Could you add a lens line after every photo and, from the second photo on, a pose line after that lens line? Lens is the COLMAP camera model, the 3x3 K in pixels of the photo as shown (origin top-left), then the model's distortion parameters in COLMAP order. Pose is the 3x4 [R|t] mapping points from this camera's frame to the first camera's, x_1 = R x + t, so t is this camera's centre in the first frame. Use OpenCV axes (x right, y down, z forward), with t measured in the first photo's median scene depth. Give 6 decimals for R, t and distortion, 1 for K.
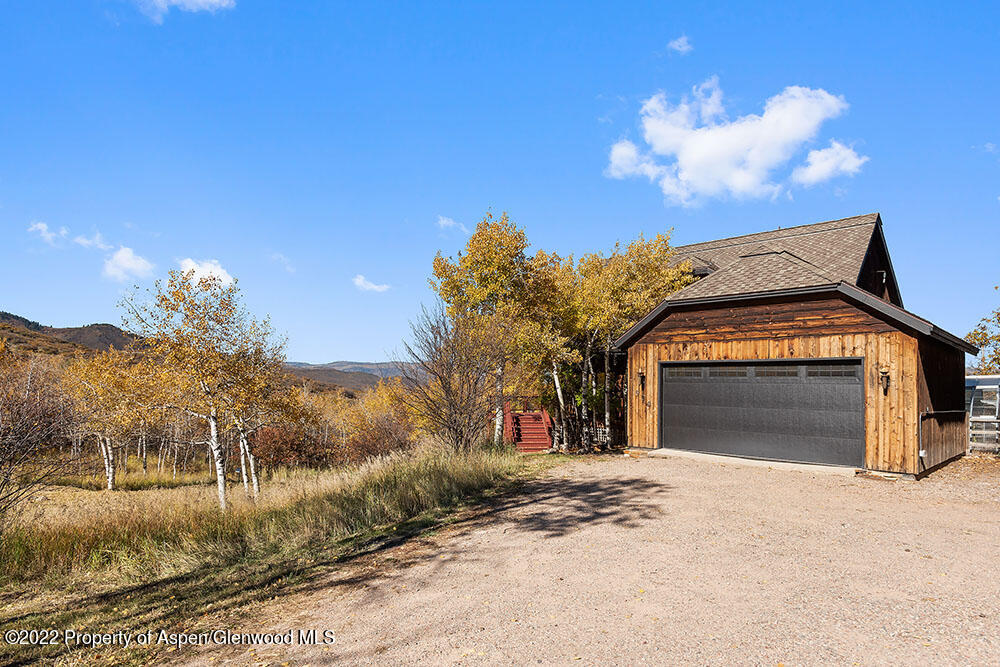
lens RADIAL K [[565.8, 0, 500.0], [0, 565.8, 333.5], [0, 0, 1]] dist [0.009624, 0.000269]
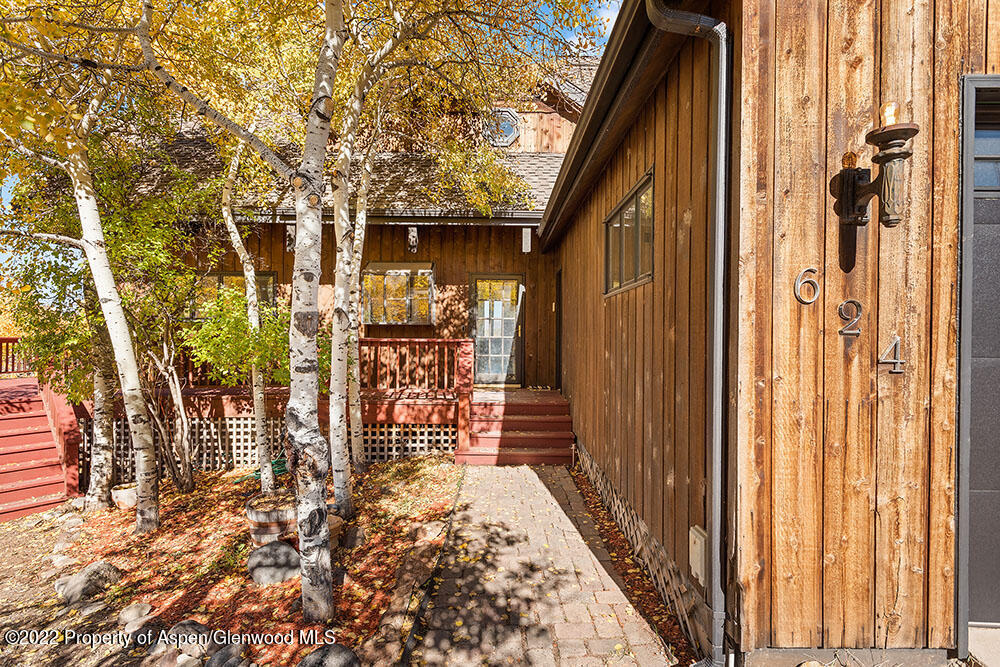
lens RADIAL K [[517.8, 0, 500.0], [0, 517.8, 333.5], [0, 0, 1]] dist [0.000171, 0.000072]
pose [[0.718681, -0.027220, 0.694807, 0.067550], [-0.050159, 0.994601, 0.090846, 0.080814], [-0.693529, -0.100140, 0.713435, 0.713423]]
